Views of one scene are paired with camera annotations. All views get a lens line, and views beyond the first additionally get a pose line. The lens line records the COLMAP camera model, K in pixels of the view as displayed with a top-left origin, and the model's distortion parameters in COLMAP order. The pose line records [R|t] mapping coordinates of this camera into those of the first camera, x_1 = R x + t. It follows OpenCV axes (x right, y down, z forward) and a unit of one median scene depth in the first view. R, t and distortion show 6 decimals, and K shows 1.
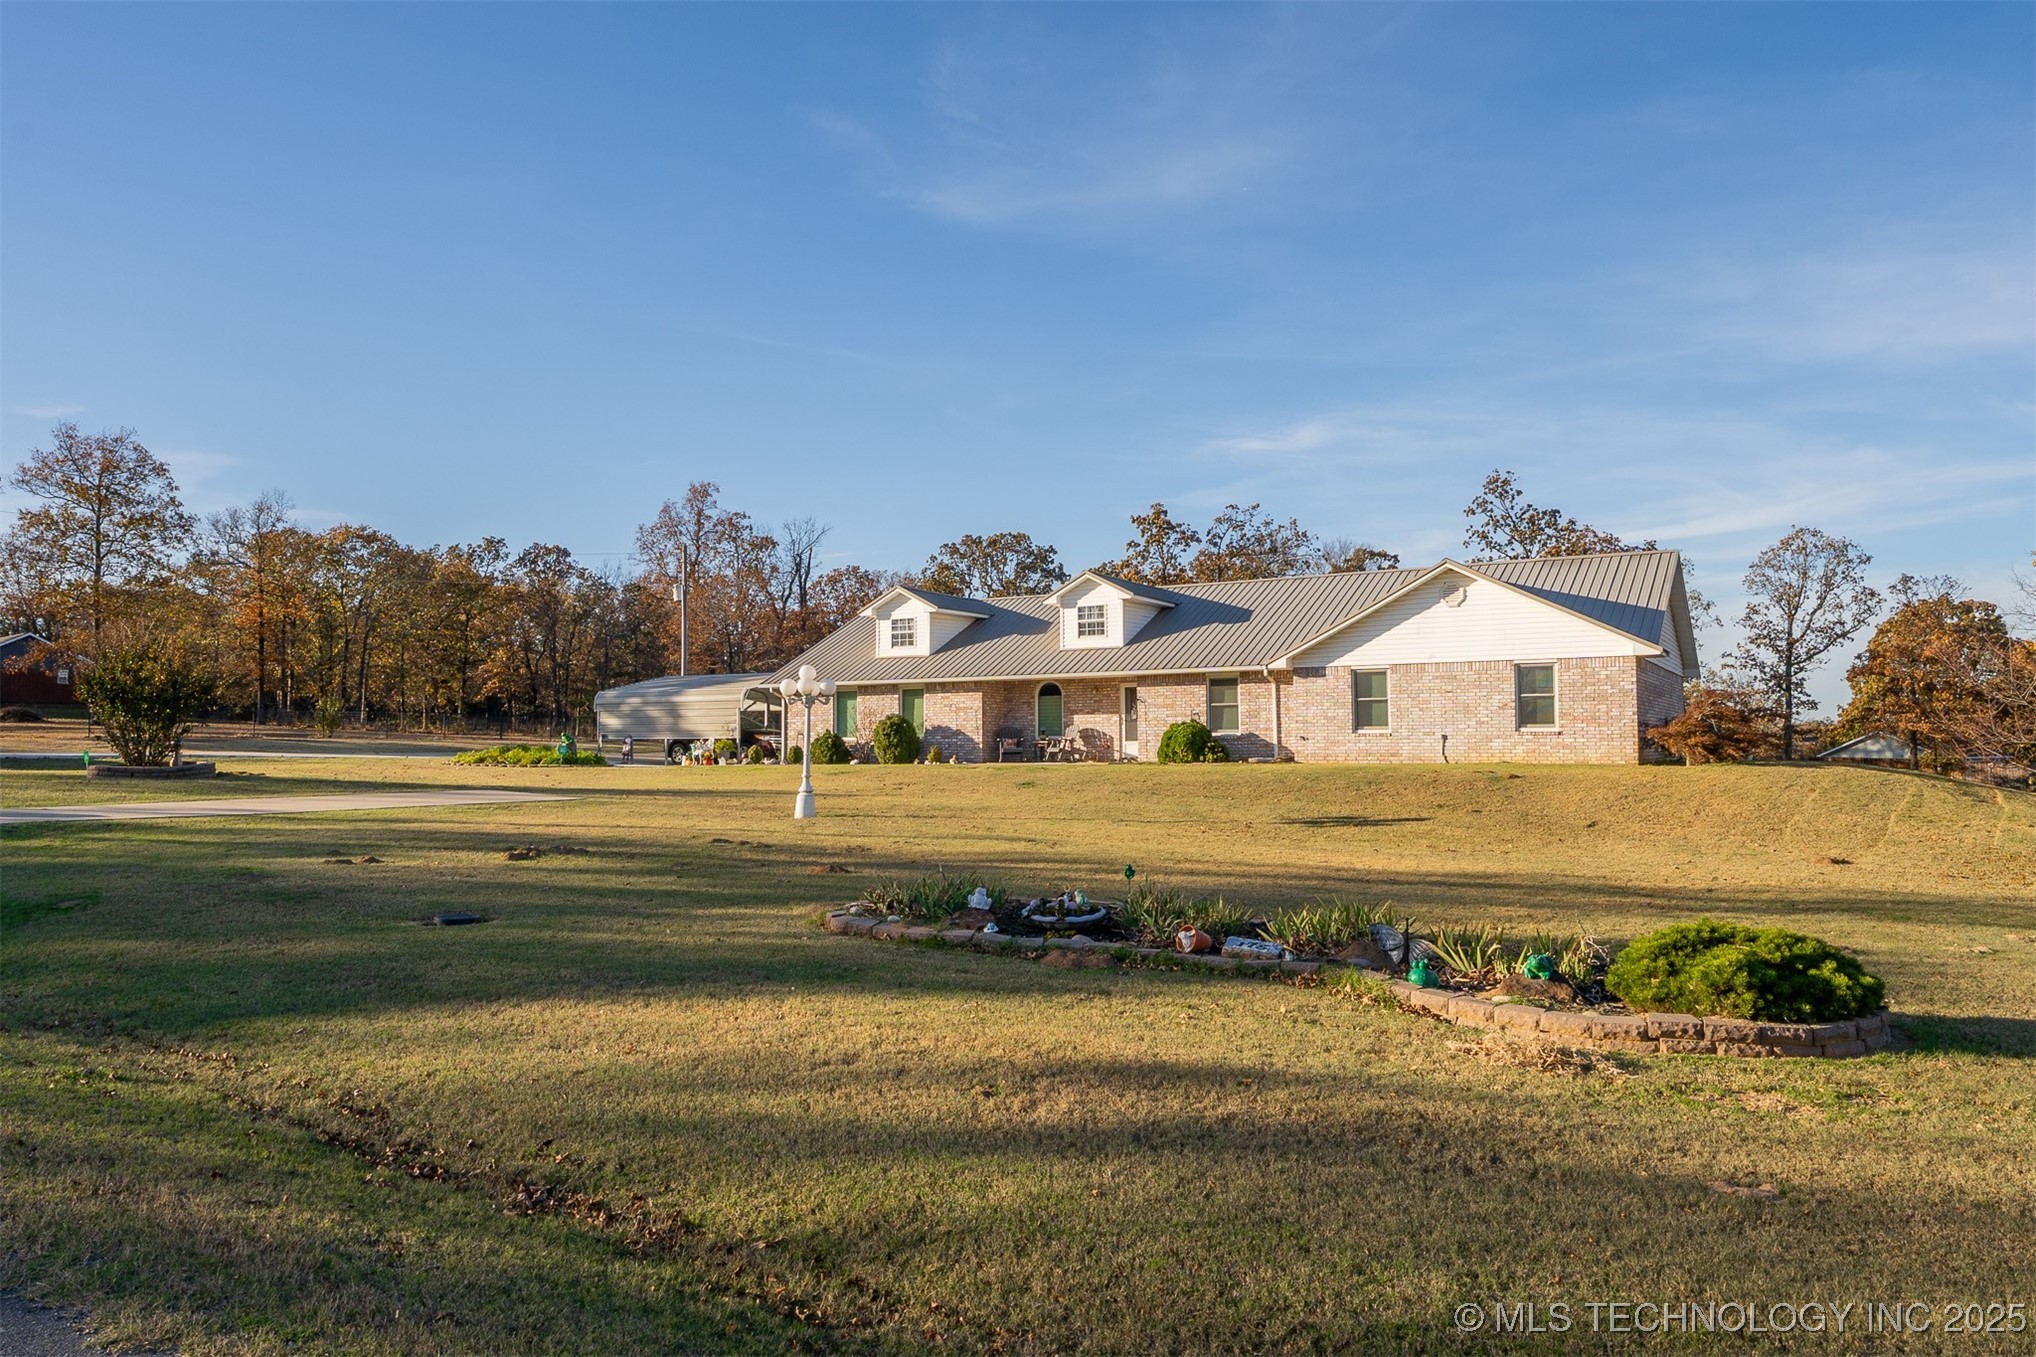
lens RADIAL K [[1419.7, 0, 996.0], [0, 1419.7, 716.0], [0, 0, 1]] dist [-0.000293, -0.002880]
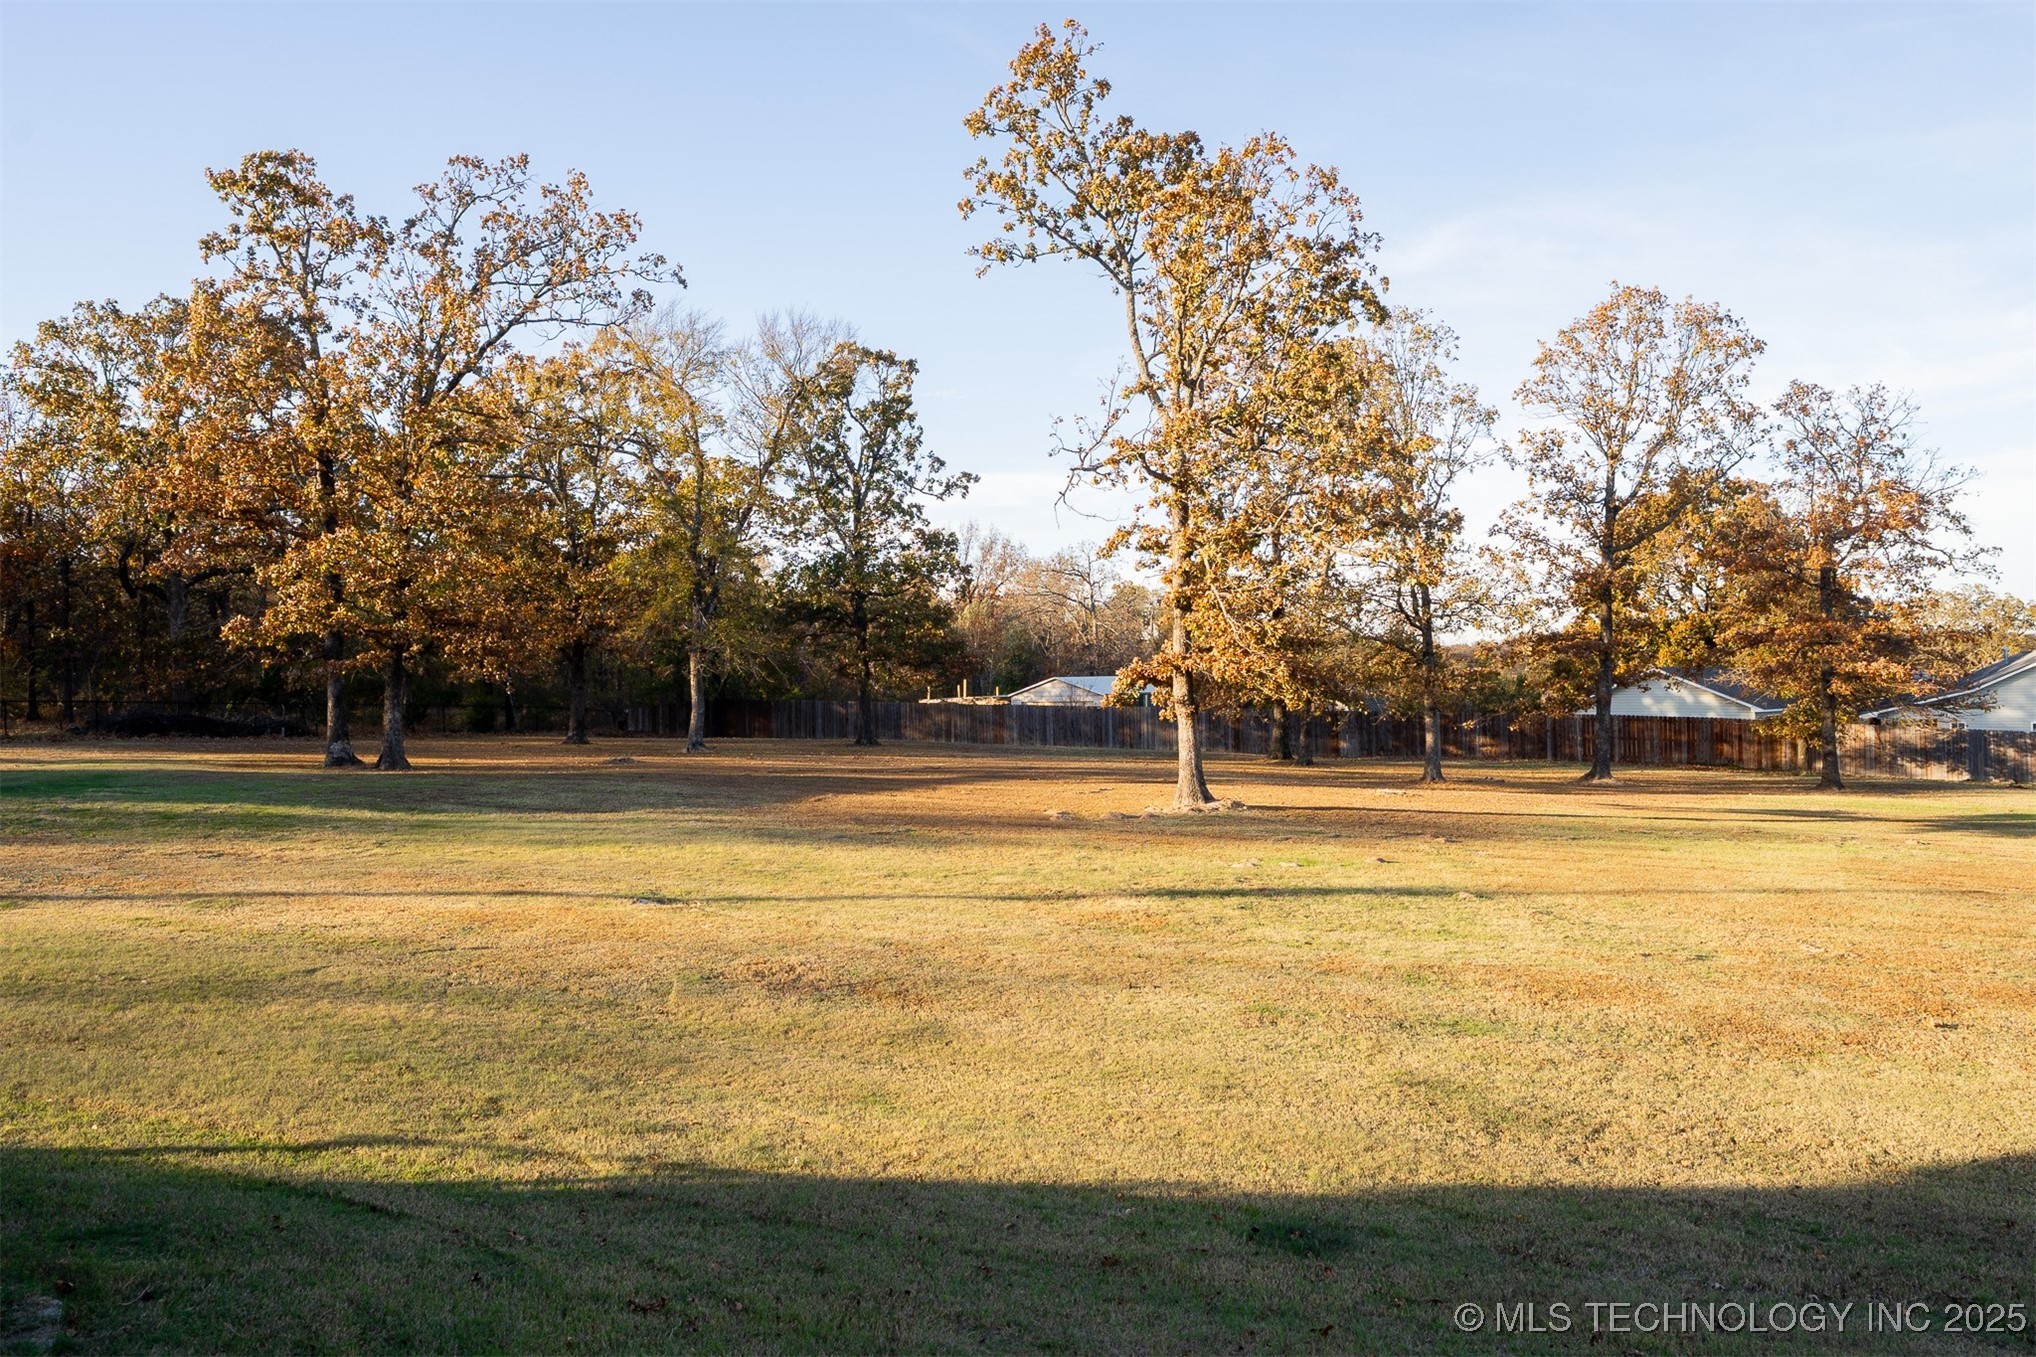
lens RADIAL K [[1419.7, 0, 996.0], [0, 1419.7, 716.0], [0, 0, 1]] dist [-0.000293, -0.002880]
pose [[0.969334, -0.019638, 0.244961, 0.215748], [0.007874, 0.998772, 0.048911, -0.002909], [-0.245621, -0.045483, 0.968298, 0.554851]]
